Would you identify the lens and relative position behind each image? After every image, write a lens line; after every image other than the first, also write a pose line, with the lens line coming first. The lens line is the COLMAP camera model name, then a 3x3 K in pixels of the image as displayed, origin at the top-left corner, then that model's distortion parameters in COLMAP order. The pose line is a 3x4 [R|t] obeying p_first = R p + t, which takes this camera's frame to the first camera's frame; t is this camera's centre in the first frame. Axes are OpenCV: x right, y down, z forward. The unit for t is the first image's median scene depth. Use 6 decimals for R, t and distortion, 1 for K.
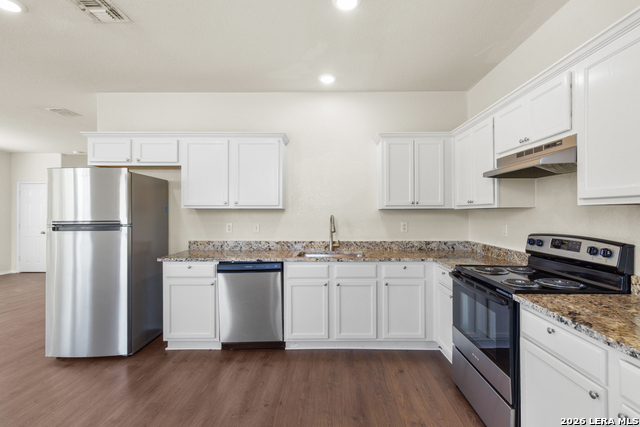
lens RADIAL K [[300.3, 0, 331.0], [0, 300.3, 212.9], [0, 0, 1]] dist [0.005239, -0.000862]
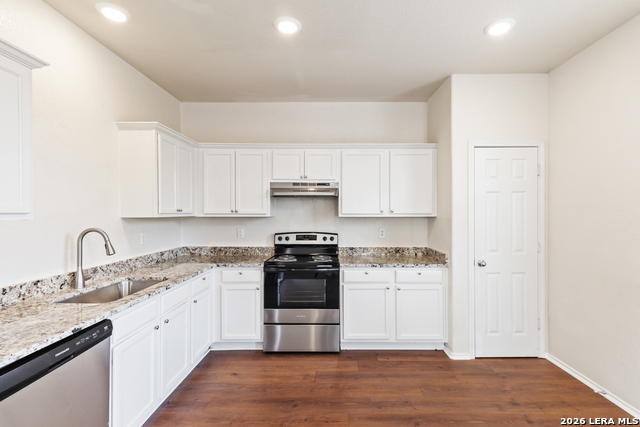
lens RADIAL K [[300.3, 0, 331.3], [0, 300.3, 215.1], [0, 0, 1]] dist [0.005239, -0.000862]
pose [[-0.003553, -0.006448, 0.999973, -0.708737], [-0.001665, 0.999978, 0.006442, -0.028110], [-0.999992, -0.001642, -0.003564, 0.587600]]
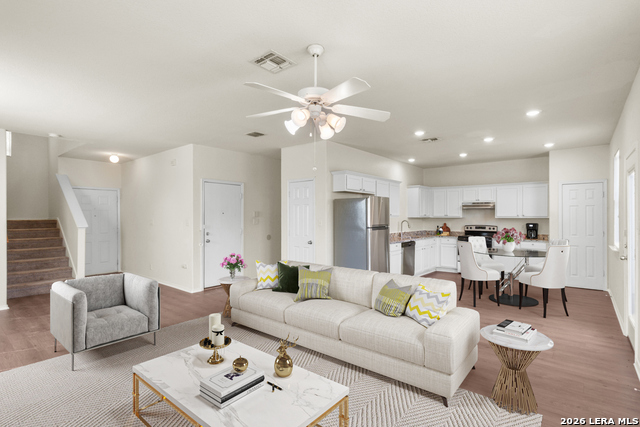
lens RADIAL K [[300.6, 0, 337.5], [0, 300.6, 216.4], [0, 0, 1]] dist [-0.002479, 0.000491]
pose [[0.619754, 0.002602, 0.784792, -2.313431], [-0.004067, 0.999992, -0.000104, -0.021647], [-0.784786, -0.003127, 0.619759, 0.036419]]
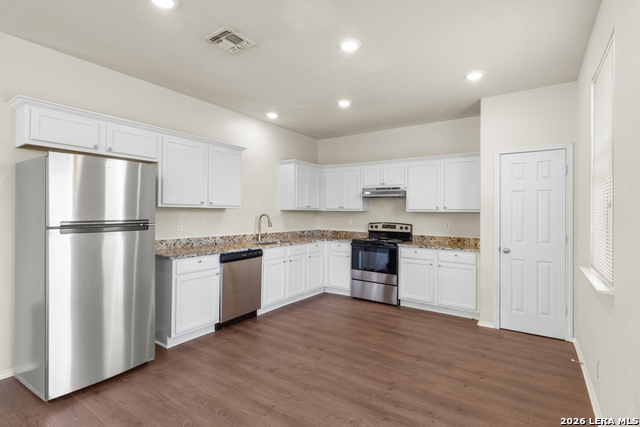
lens RADIAL K [[311.4, 0, 335.4], [0, 311.4, 213.0], [0, 0, 1]] dist [0.023249, 0.000003]
pose [[0.543975, 0.005827, 0.839081, -1.141843], [-0.013578, 0.999906, 0.001858, -0.004646], [-0.838992, -0.012403, 0.544003, -0.030254]]
